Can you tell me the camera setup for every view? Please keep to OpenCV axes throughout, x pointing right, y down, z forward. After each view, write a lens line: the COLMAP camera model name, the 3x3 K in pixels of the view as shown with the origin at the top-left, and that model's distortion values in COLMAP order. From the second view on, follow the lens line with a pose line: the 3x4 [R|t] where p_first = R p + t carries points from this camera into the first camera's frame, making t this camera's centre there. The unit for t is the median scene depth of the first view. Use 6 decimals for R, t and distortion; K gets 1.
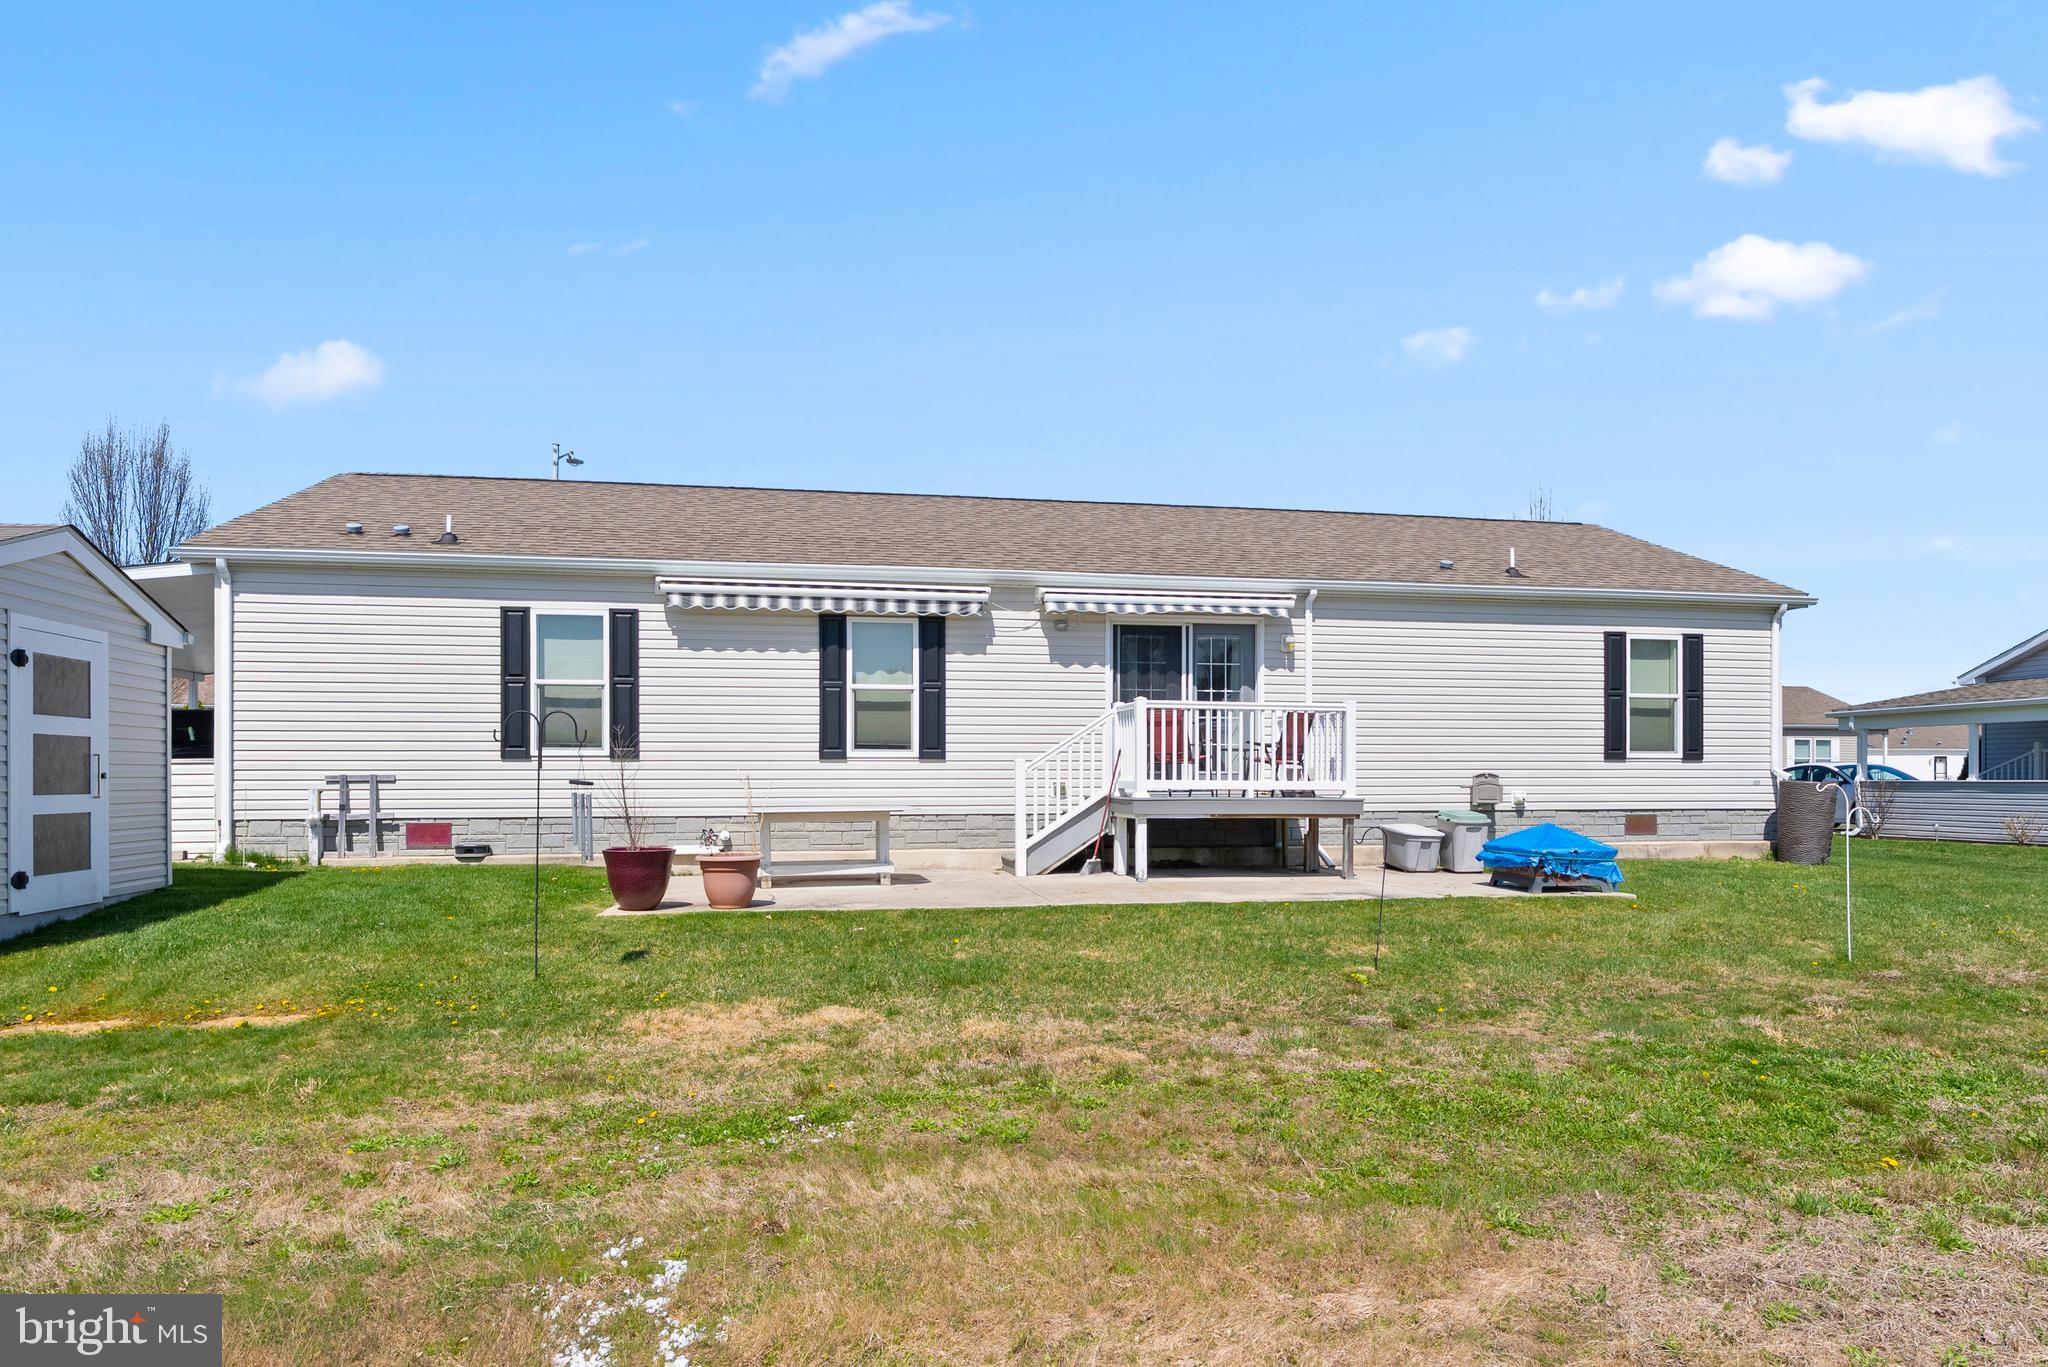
lens RADIAL K [[1180.6, 0, 1022.7], [0, 1180.6, 774.6], [0, 0, 1]] dist [-0.003660, 0.002010]
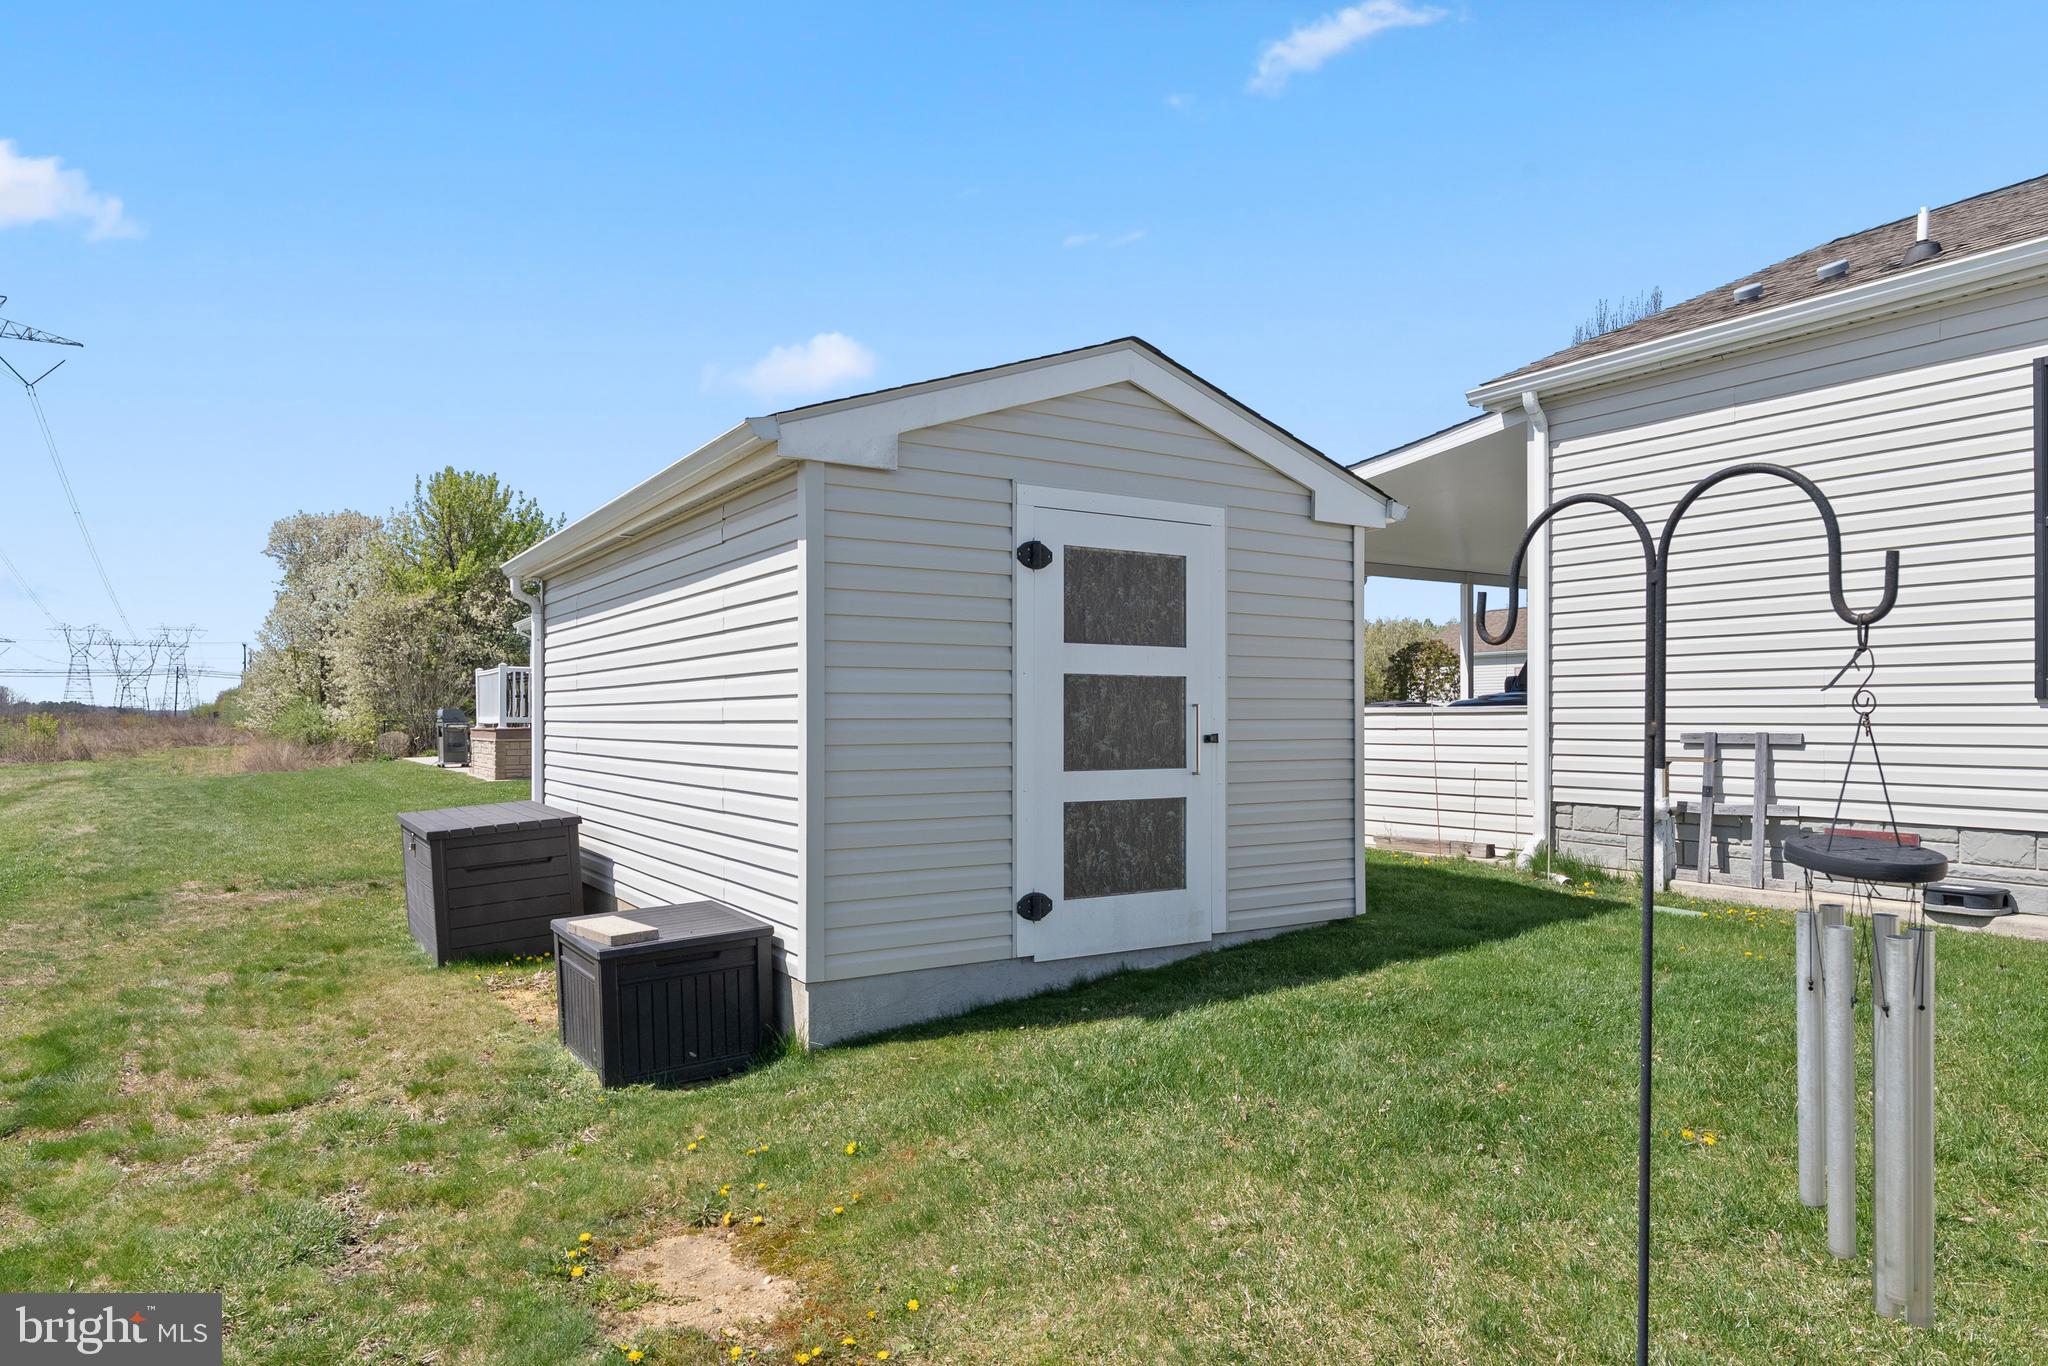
lens RADIAL K [[1260.7, 0, 1023.0], [0, 1260.7, 699.5], [0, 0, 1]] dist [0.006498, -0.000852]
pose [[0.371884, -0.012346, -0.928197, -0.176227], [0.001347, 0.999918, -0.012761, -0.009780], [0.928278, 0.003495, 0.371870, 0.583340]]
